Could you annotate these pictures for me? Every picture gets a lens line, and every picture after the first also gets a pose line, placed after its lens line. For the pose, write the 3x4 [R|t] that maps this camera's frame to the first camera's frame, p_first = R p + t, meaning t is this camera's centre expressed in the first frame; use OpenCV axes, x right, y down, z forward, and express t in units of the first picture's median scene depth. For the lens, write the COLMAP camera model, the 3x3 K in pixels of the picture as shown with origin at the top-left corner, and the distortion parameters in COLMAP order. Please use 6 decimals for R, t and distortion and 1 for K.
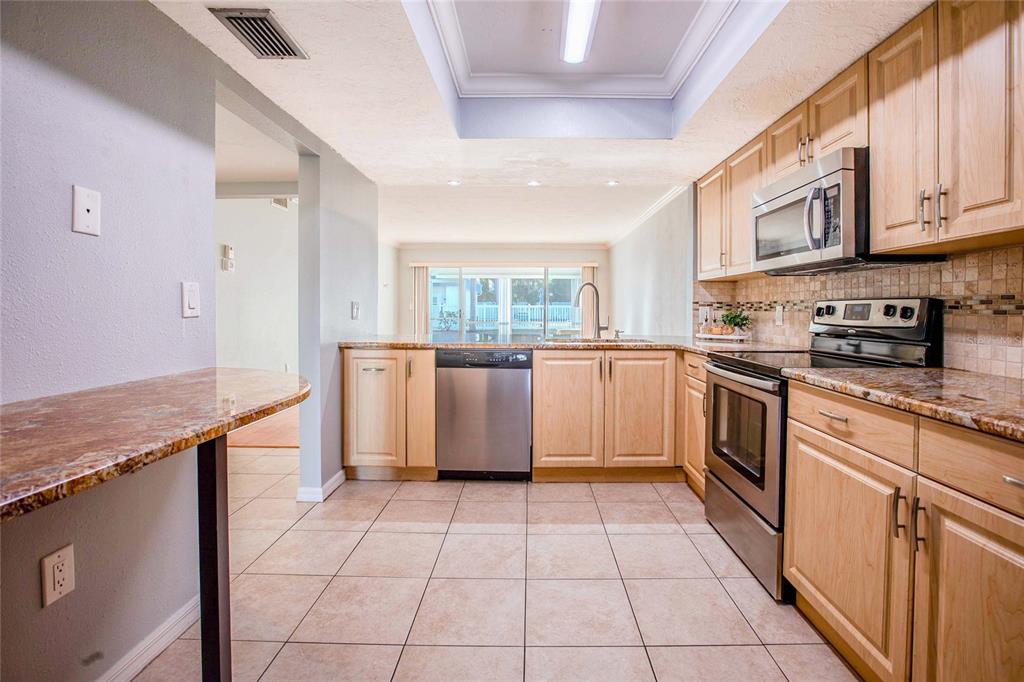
lens RADIAL K [[494.8, 0, 512.8], [0, 494.8, 311.9], [0, 0, 1]] dist [0.000305, 0.000209]
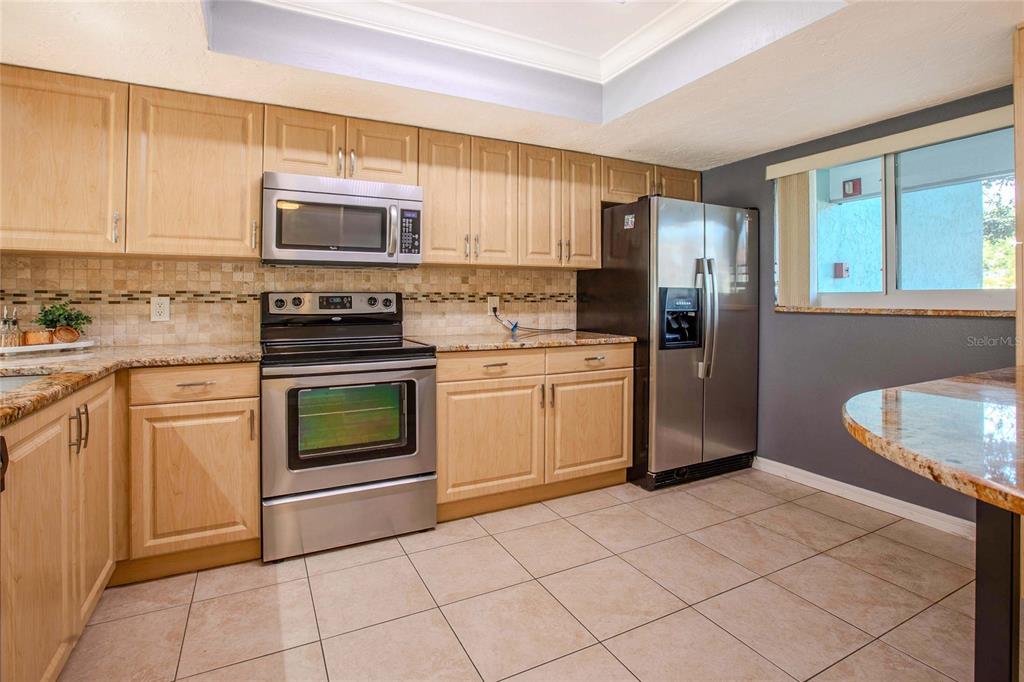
lens RADIAL K [[484.5, 0, 492.7], [0, 484.5, 297.0], [0, 0, 1]] dist [-0.000282, 0.000124]
pose [[-0.445312, -0.000313, 0.895375, -0.672275], [0.006831, 0.999970, 0.003747, -0.019454], [-0.895349, 0.007785, -0.445296, 1.451201]]
